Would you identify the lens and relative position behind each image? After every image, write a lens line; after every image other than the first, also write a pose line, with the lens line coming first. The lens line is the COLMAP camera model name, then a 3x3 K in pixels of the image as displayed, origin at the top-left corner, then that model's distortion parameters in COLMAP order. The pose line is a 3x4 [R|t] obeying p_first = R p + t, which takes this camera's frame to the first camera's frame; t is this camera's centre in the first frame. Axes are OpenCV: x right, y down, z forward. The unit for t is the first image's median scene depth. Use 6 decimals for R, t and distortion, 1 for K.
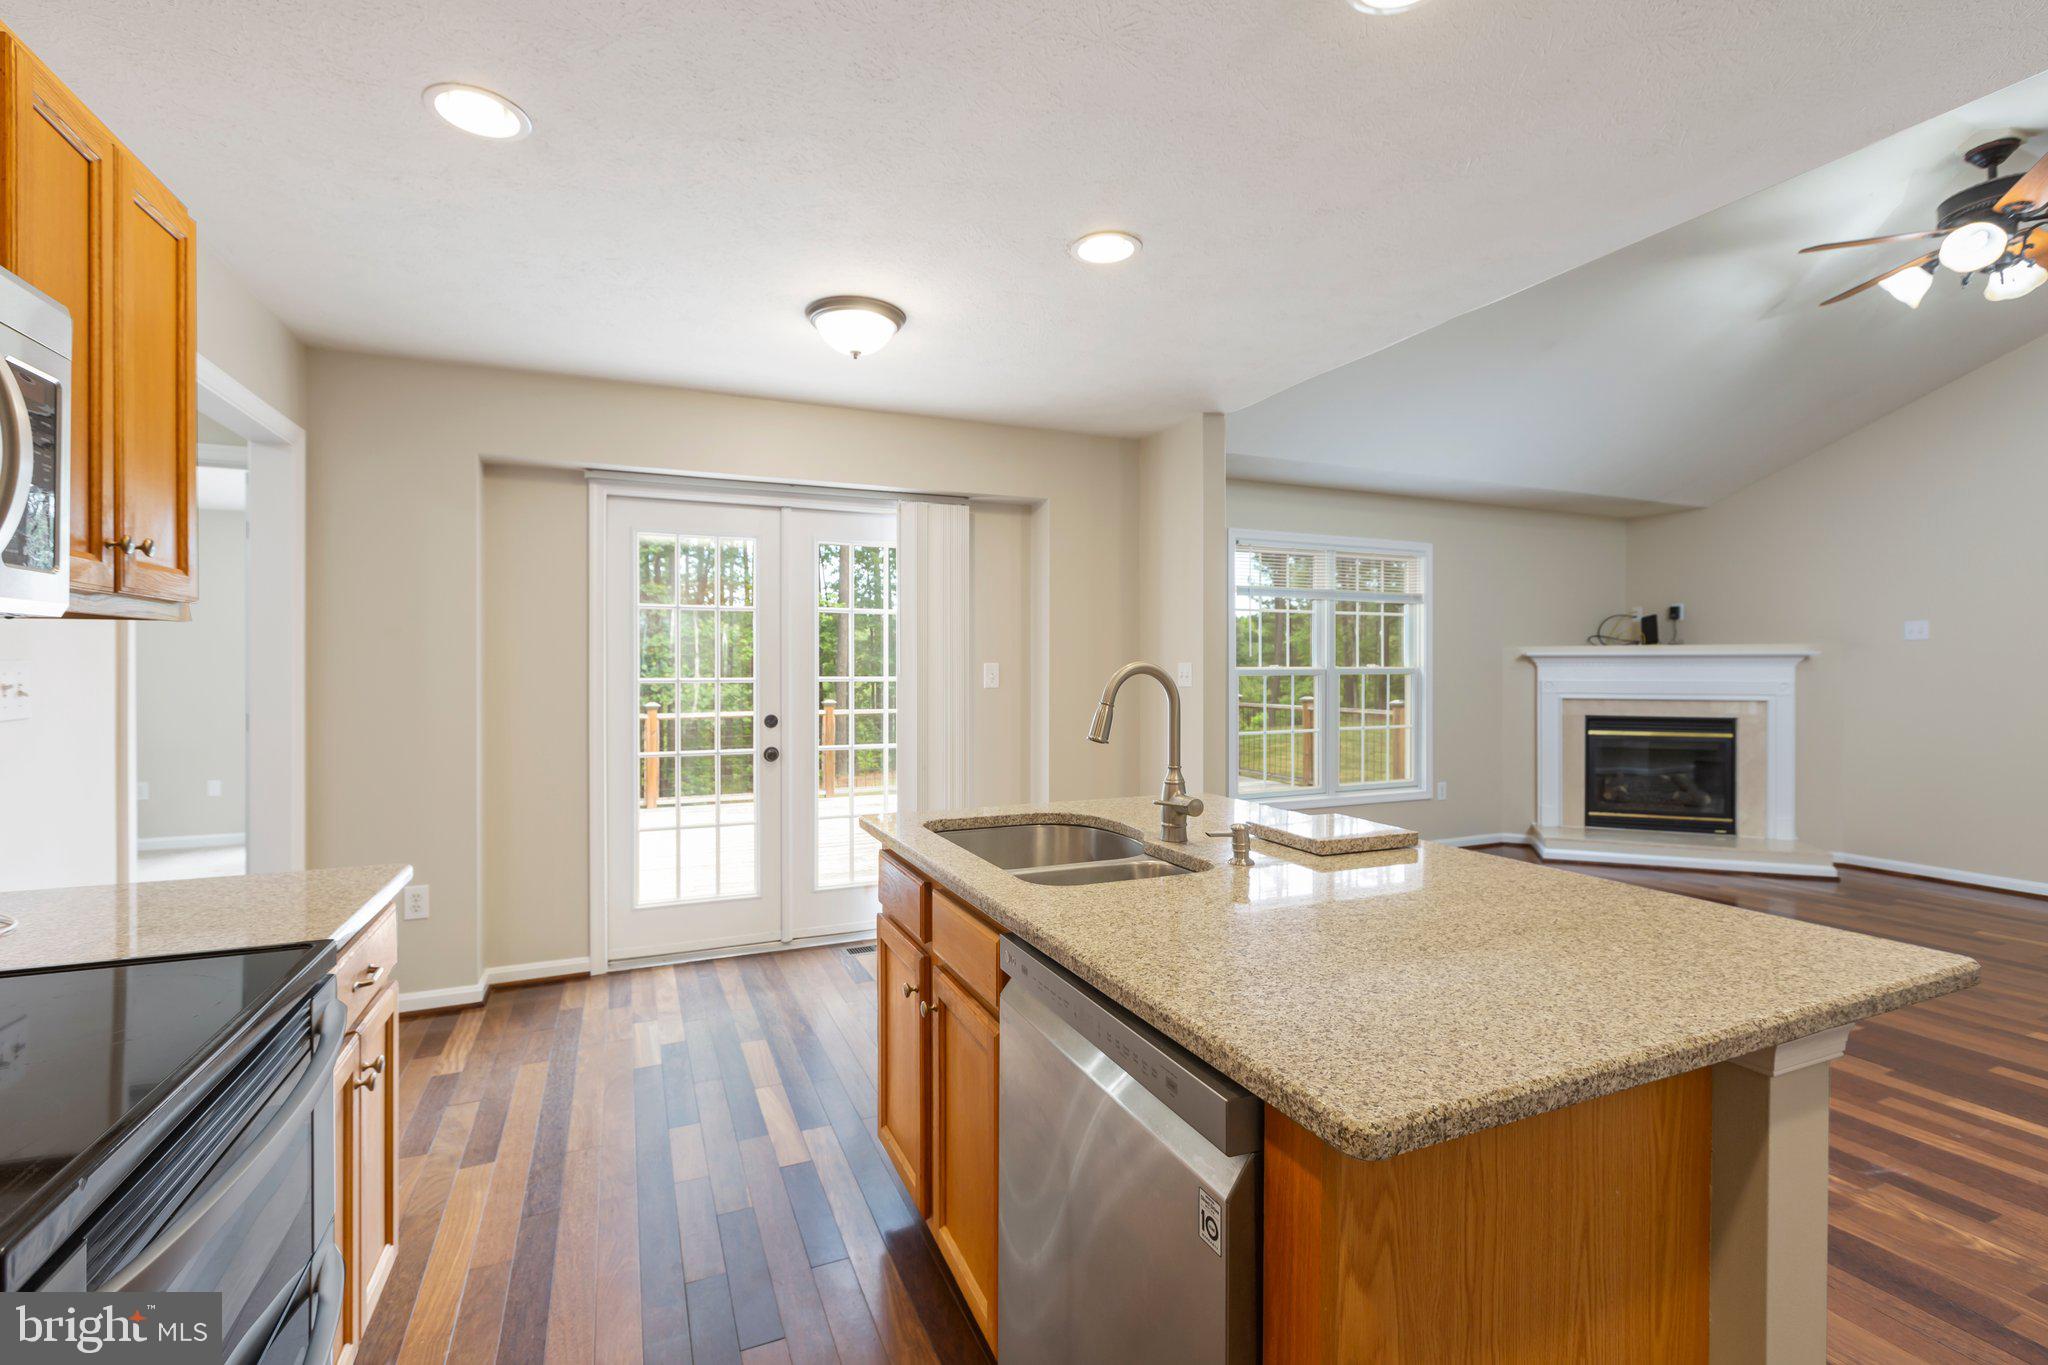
lens RADIAL K [[908.7, 0, 1023.4], [0, 908.7, 671.8], [0, 0, 1]] dist [-0.001661, -0.000144]
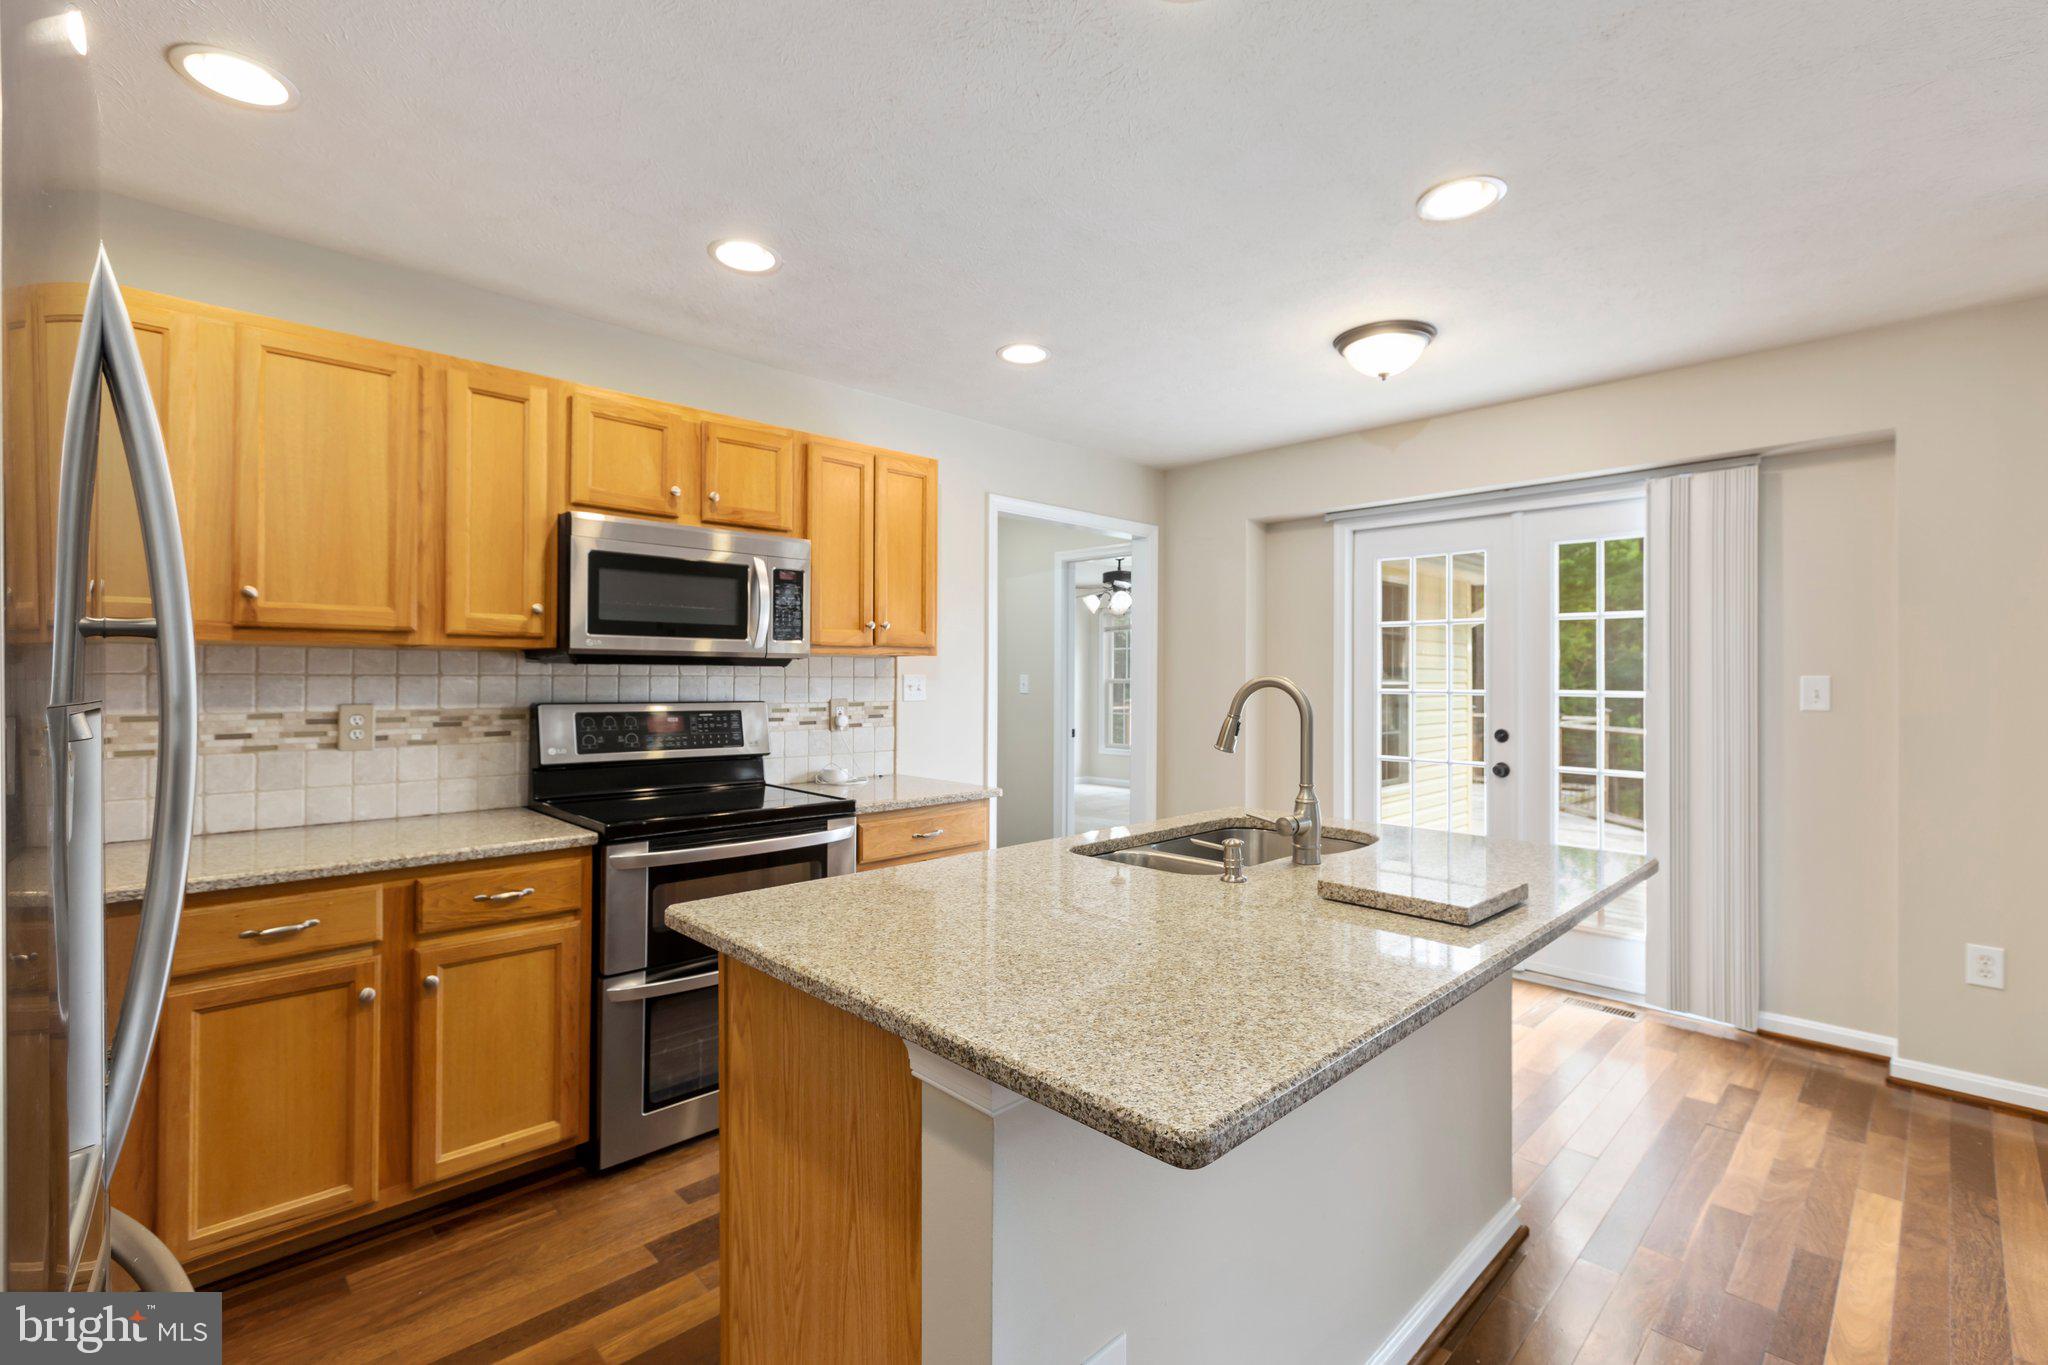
lens RADIAL K [[908.7, 0, 1022.9], [0, 908.7, 675.4], [0, 0, 1]] dist [-0.001661, -0.000144]
pose [[0.349480, 0.000080, -0.936944, 0.318641], [-0.008709, 0.999957, -0.003163, -0.001510], [0.936903, 0.009265, 0.349466, 0.129681]]
